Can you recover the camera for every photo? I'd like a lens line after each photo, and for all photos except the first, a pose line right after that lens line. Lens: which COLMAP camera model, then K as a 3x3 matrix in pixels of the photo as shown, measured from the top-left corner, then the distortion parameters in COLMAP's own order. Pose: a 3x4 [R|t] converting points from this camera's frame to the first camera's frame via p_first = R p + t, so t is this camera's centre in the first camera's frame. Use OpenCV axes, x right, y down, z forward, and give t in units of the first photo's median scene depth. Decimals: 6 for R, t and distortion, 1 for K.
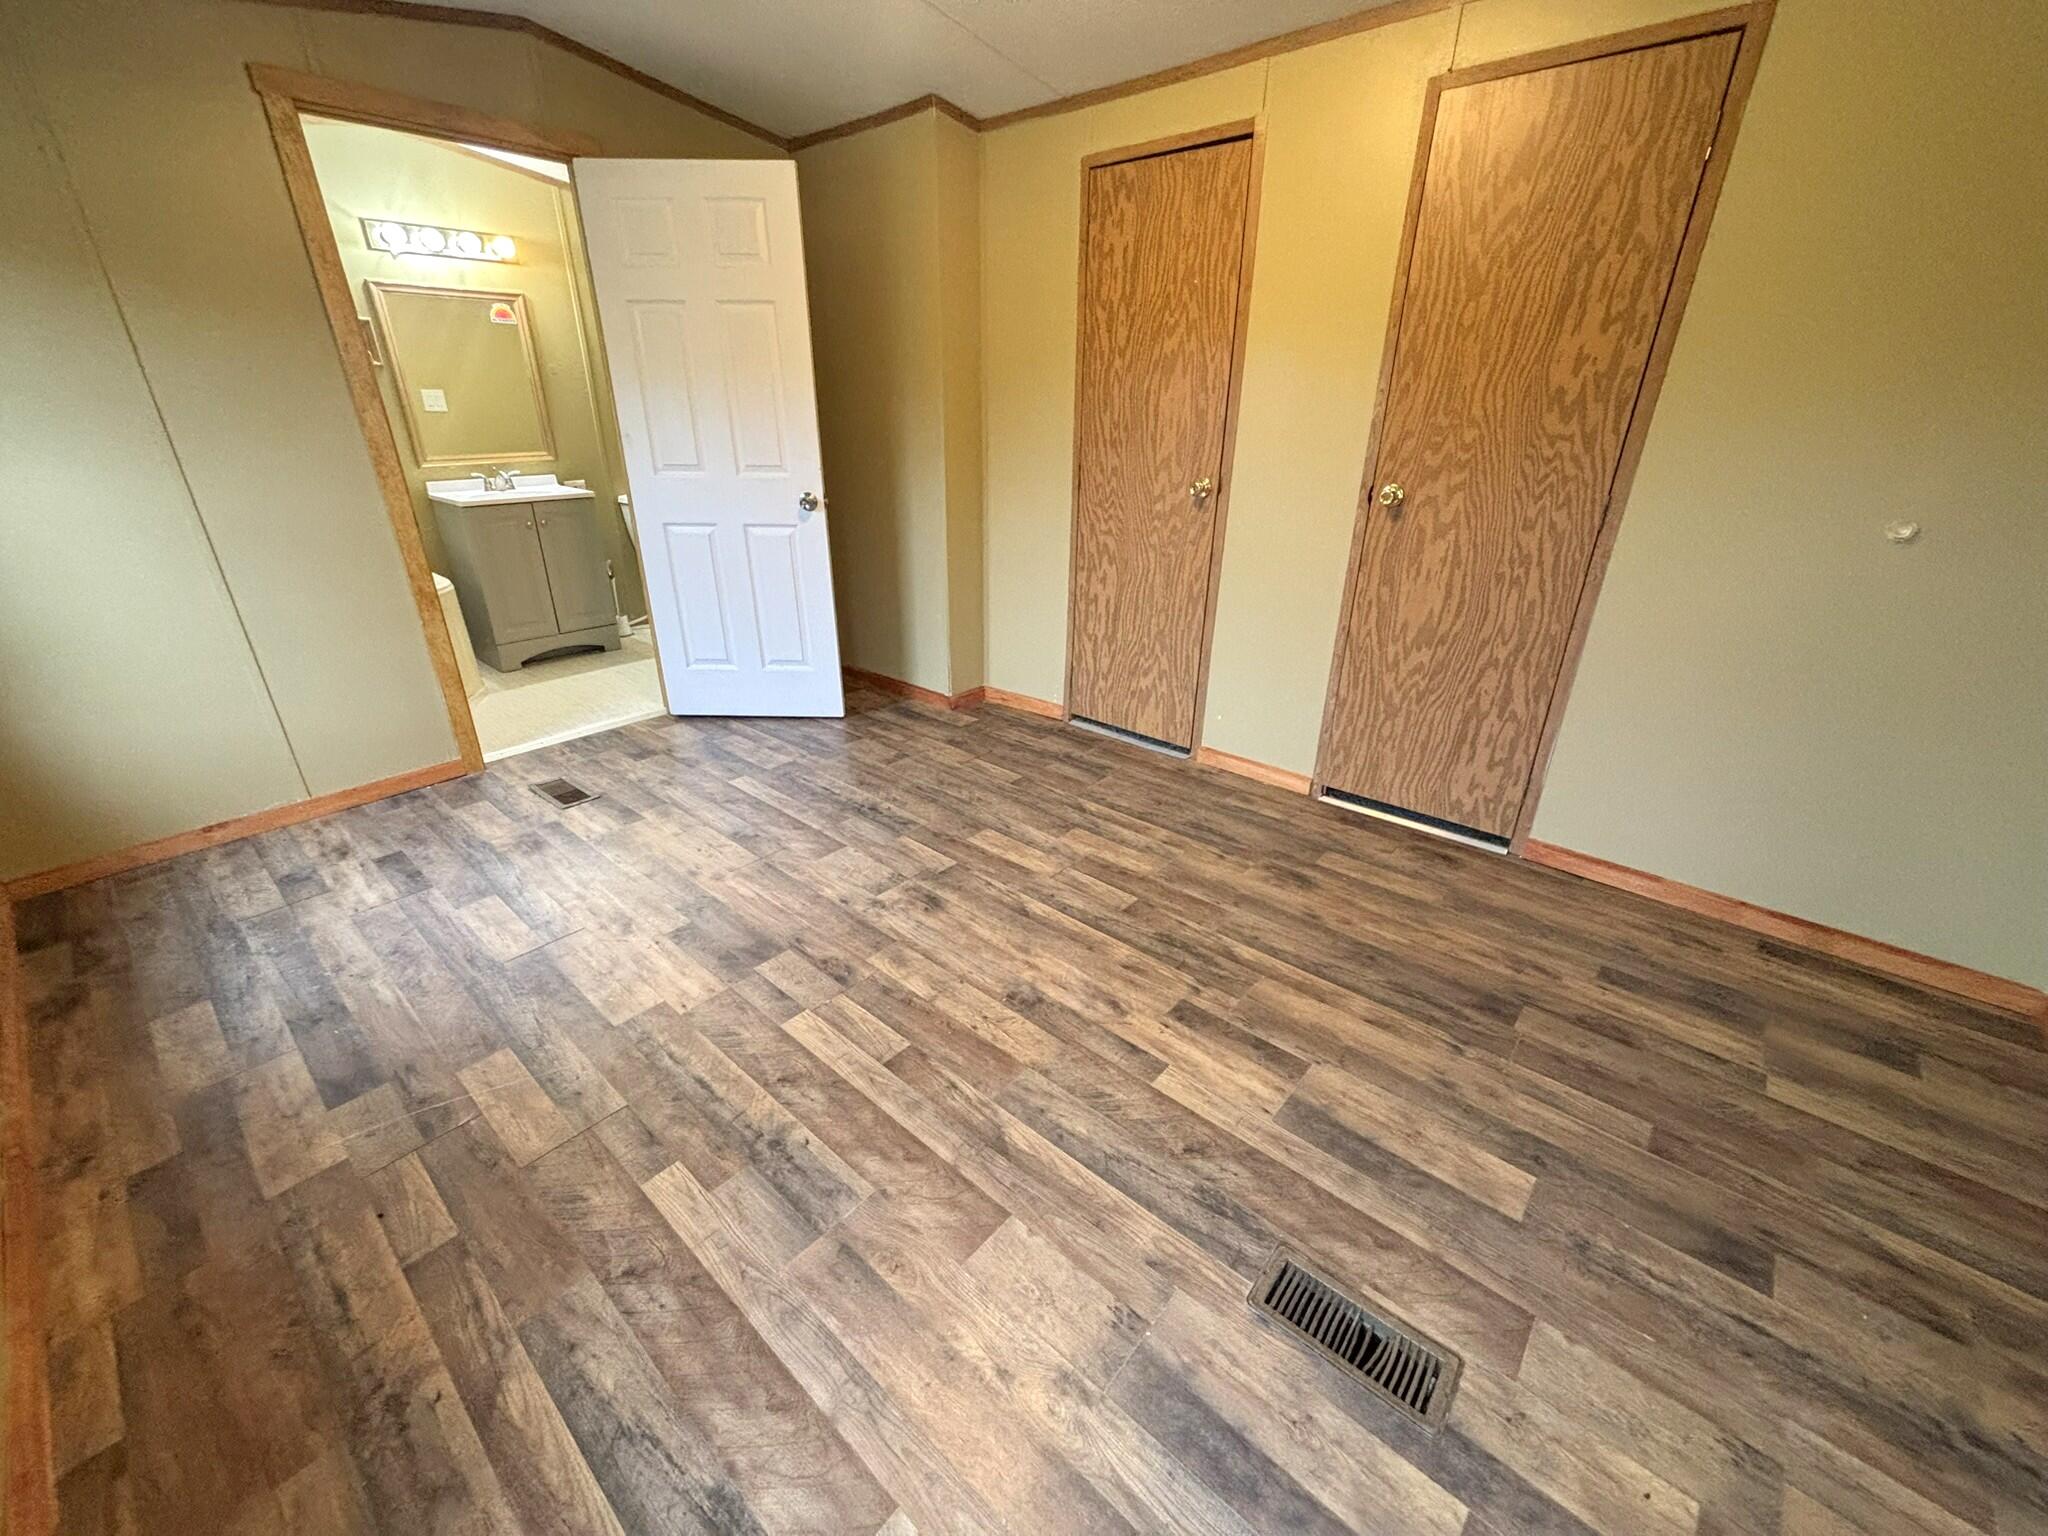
lens RADIAL K [[819.8, 0, 1024.5], [0, 819.8, 771.8], [0, 0, 1]] dist [0.001946, -0.000505]
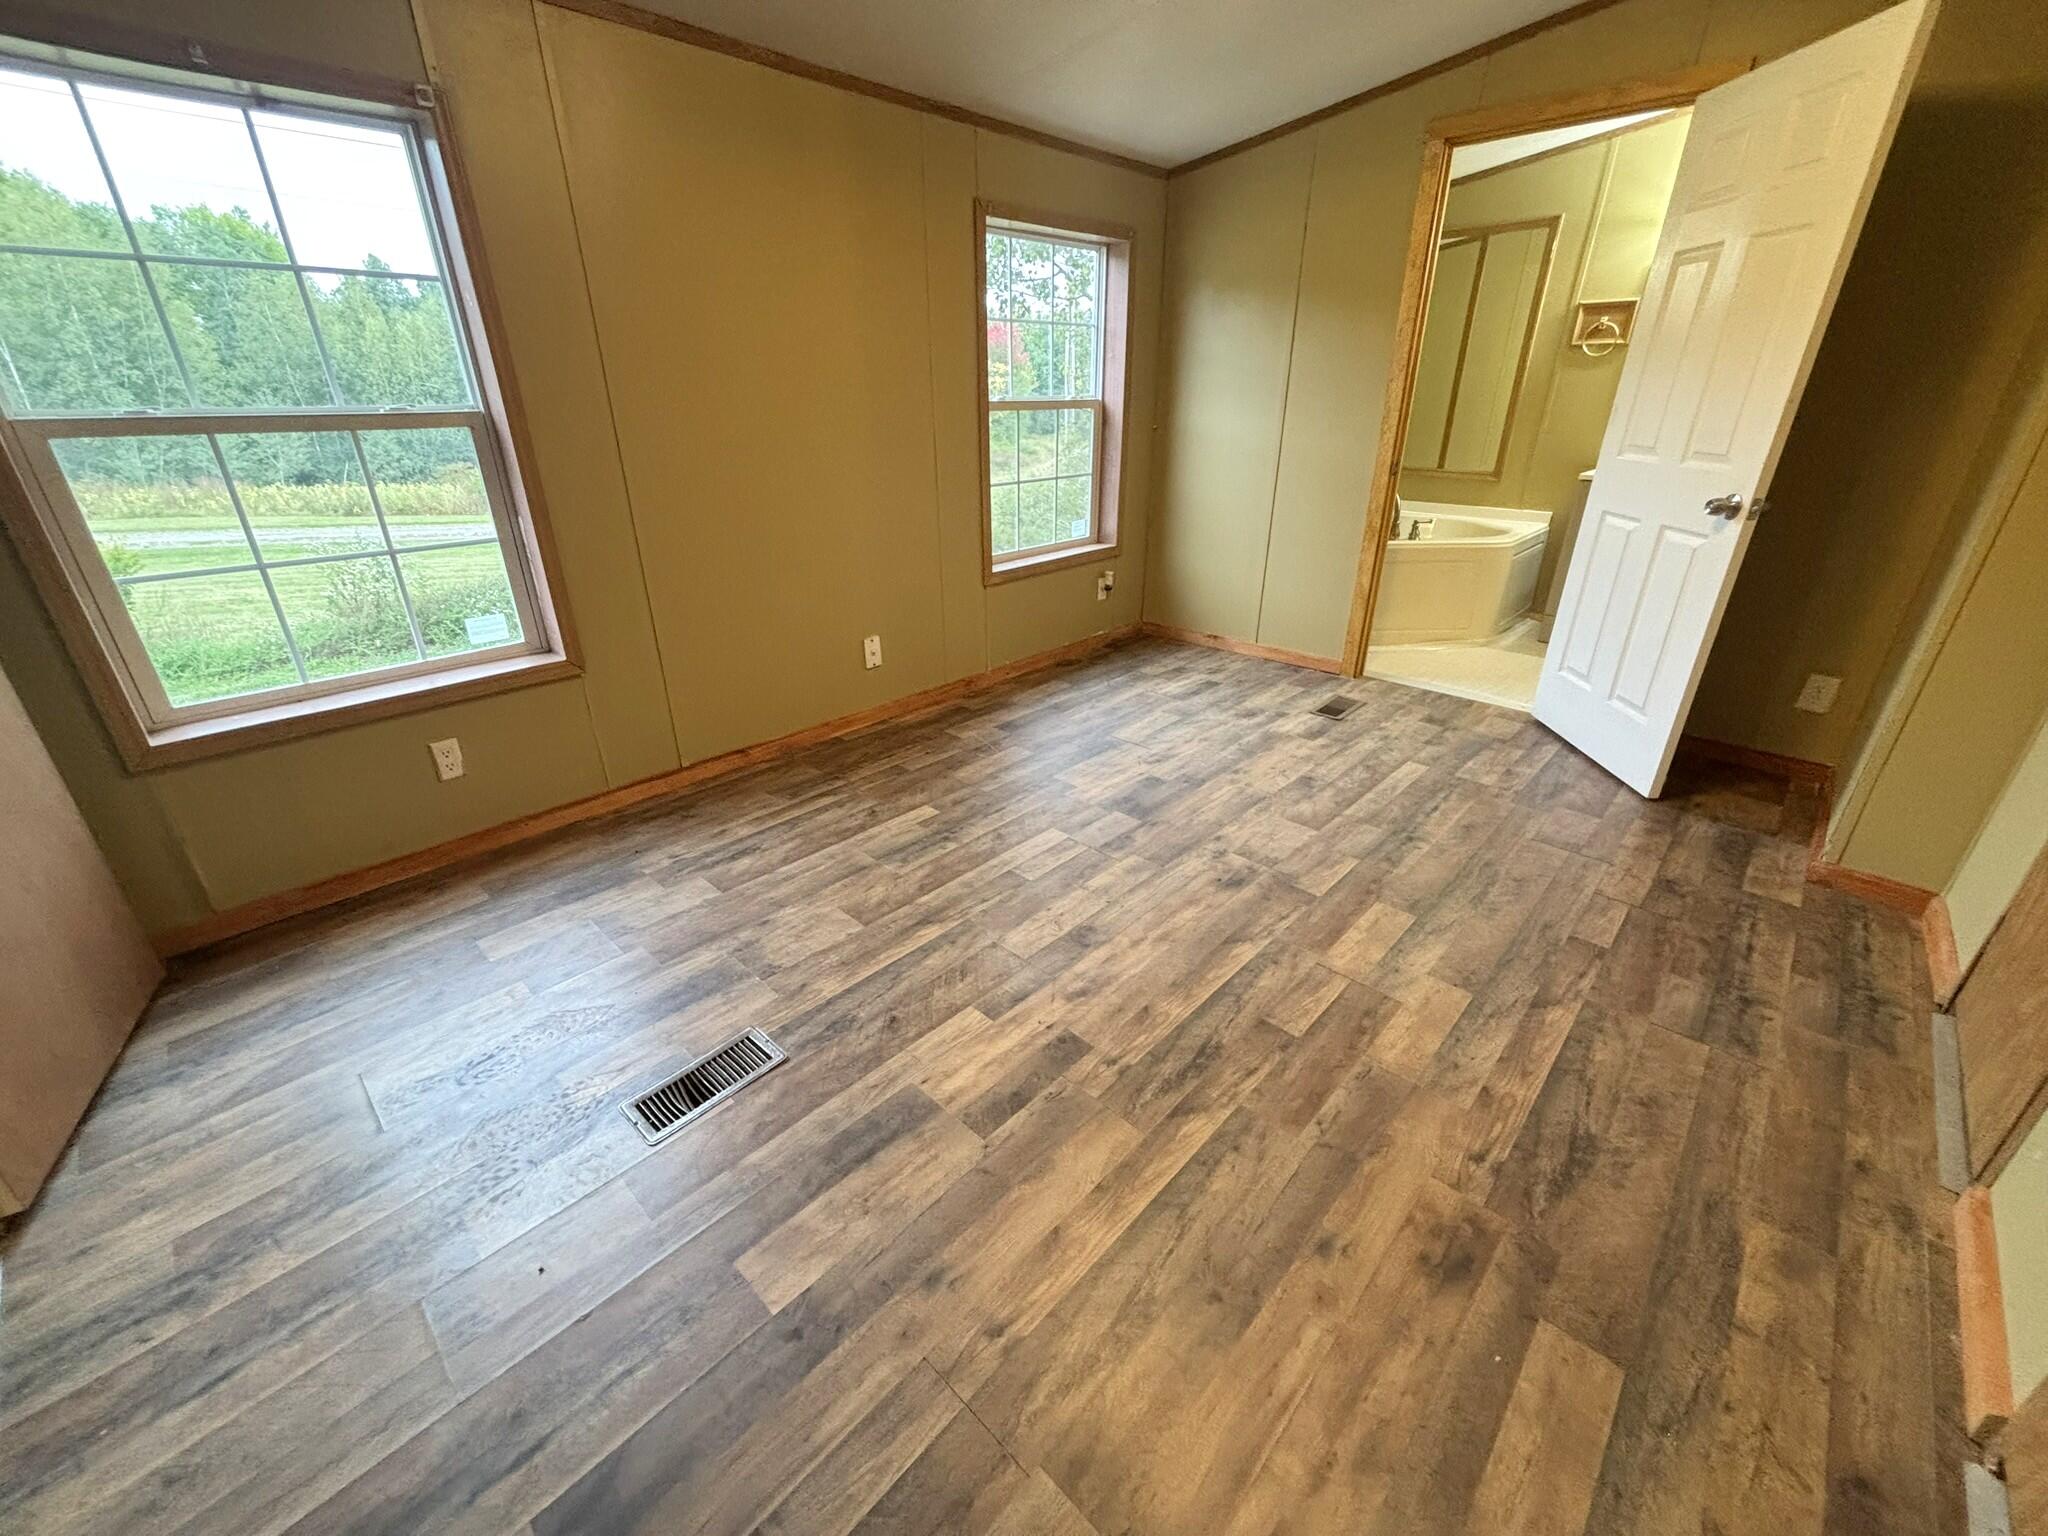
lens RADIAL K [[819.8, 0, 1019.4], [0, 819.8, 764.2], [0, 0, 1]] dist [0.001946, -0.000505]
pose [[-0.046565, 0.411249, -0.910333, 0.718879], [-0.409674, 0.823292, 0.392883, -0.233243], [0.911043, 0.391234, 0.130142, 0.578703]]
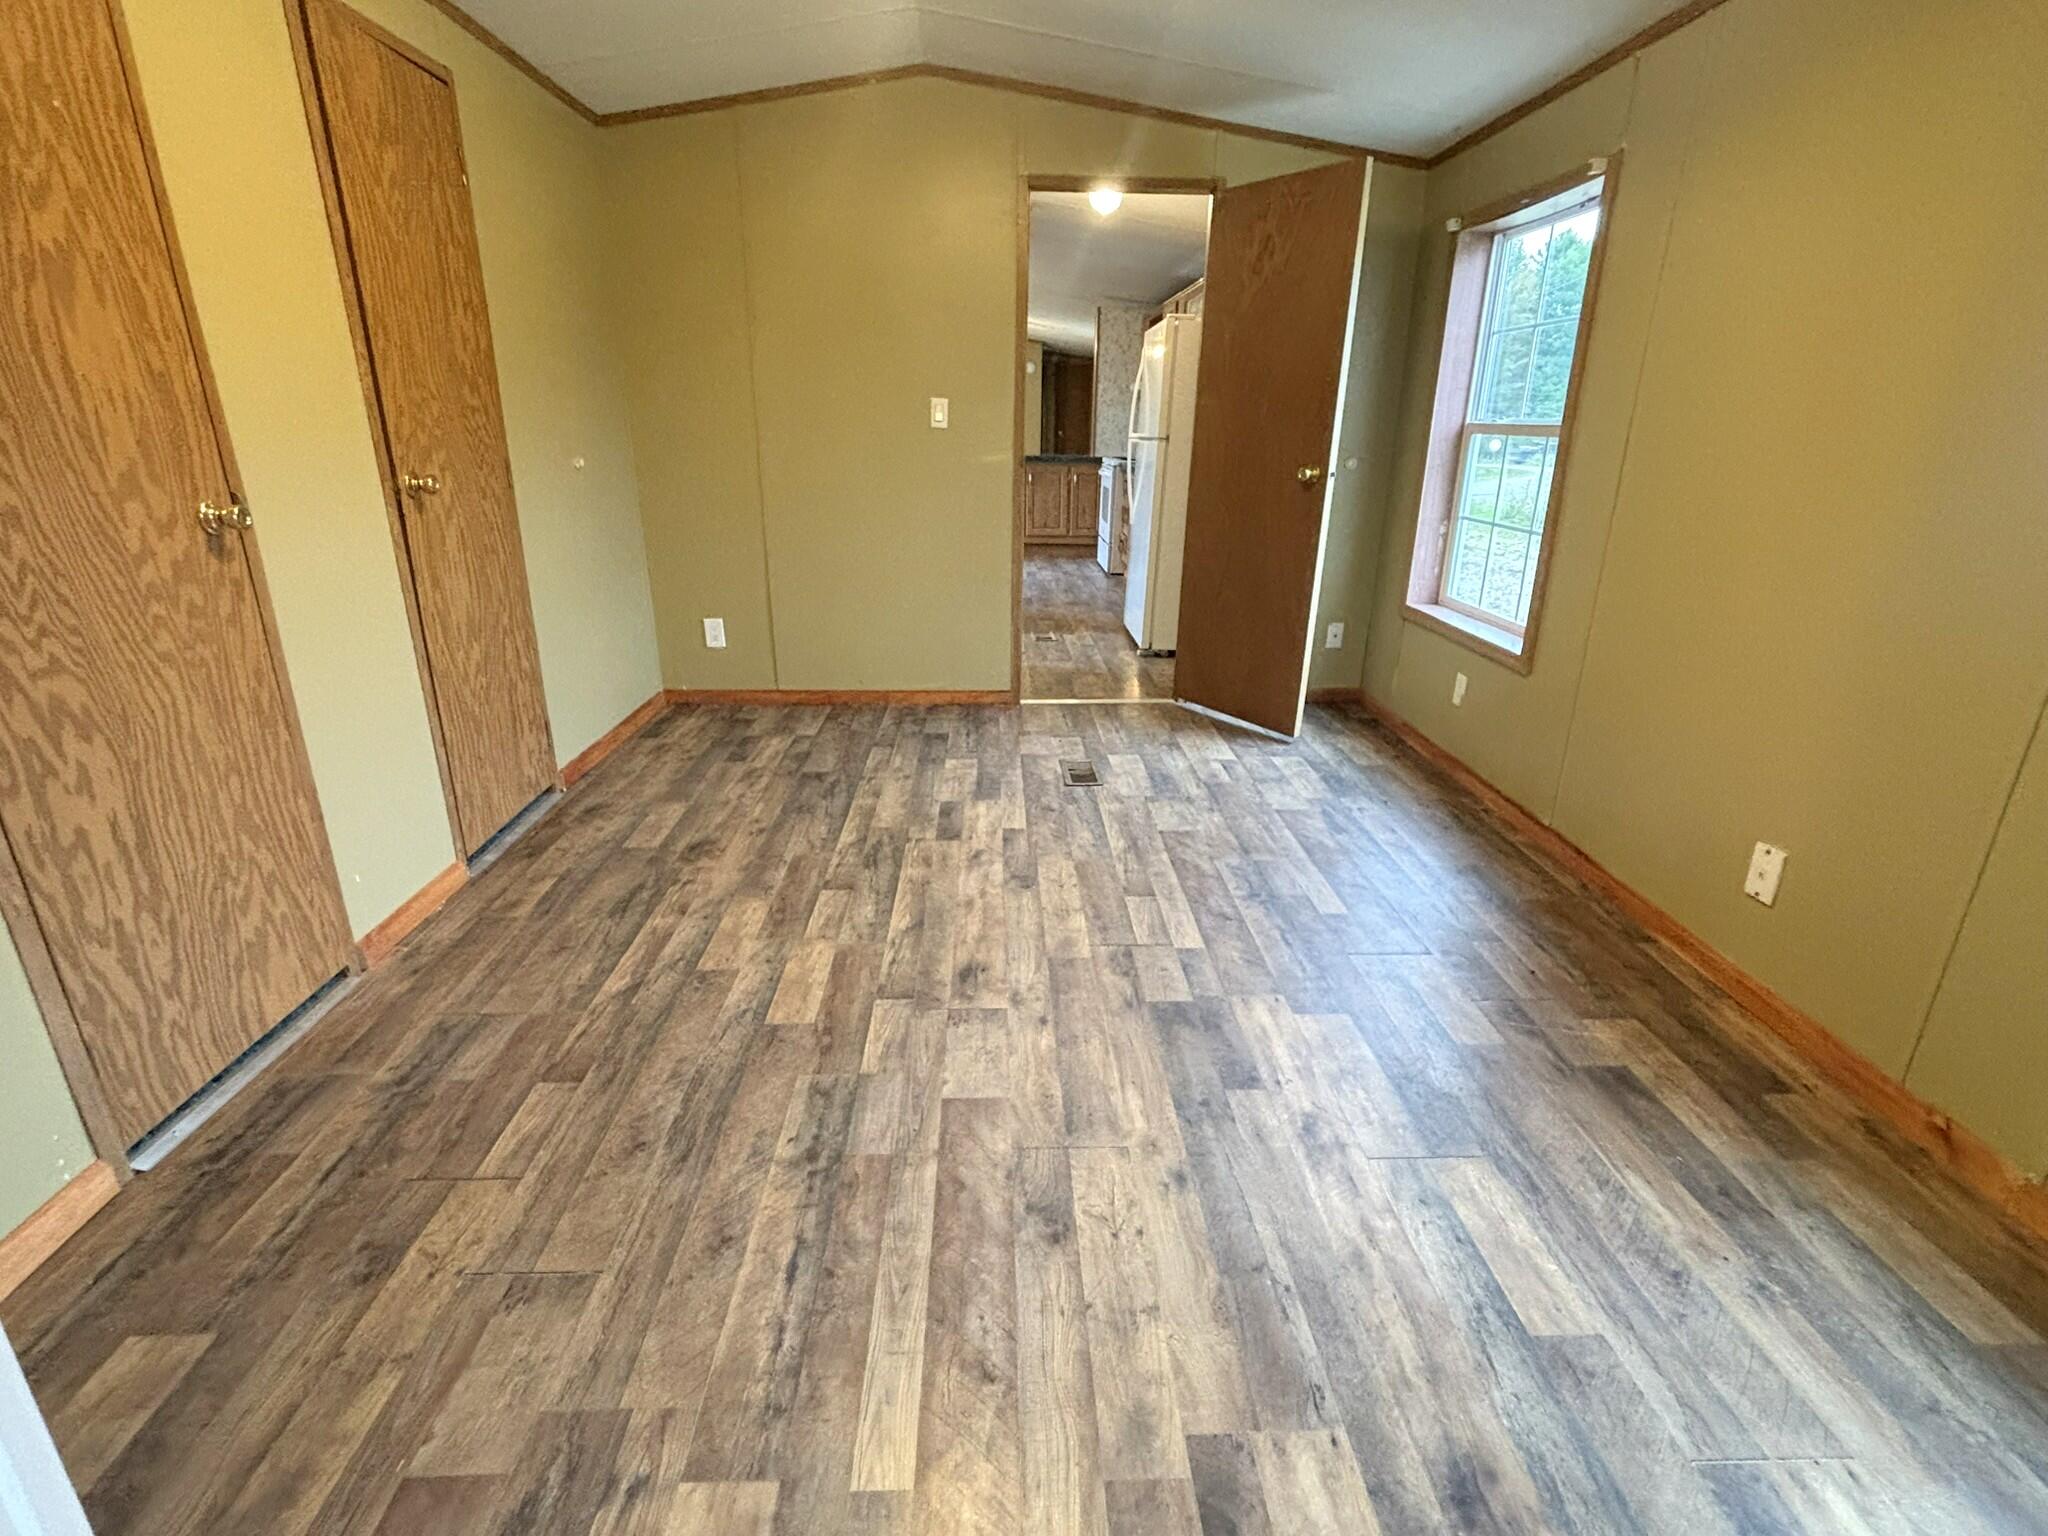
lens RADIAL K [[982.7, 0, 1019.4], [0, 982.7, 747.1], [0, 0, 1]] dist [0.032535, -0.004048]
pose [[-0.679514, -0.242644, 0.692376, -0.759068], [0.294476, 0.774166, 0.560313, -0.540183], [-0.671970, 0.584629, -0.454604, 1.262540]]
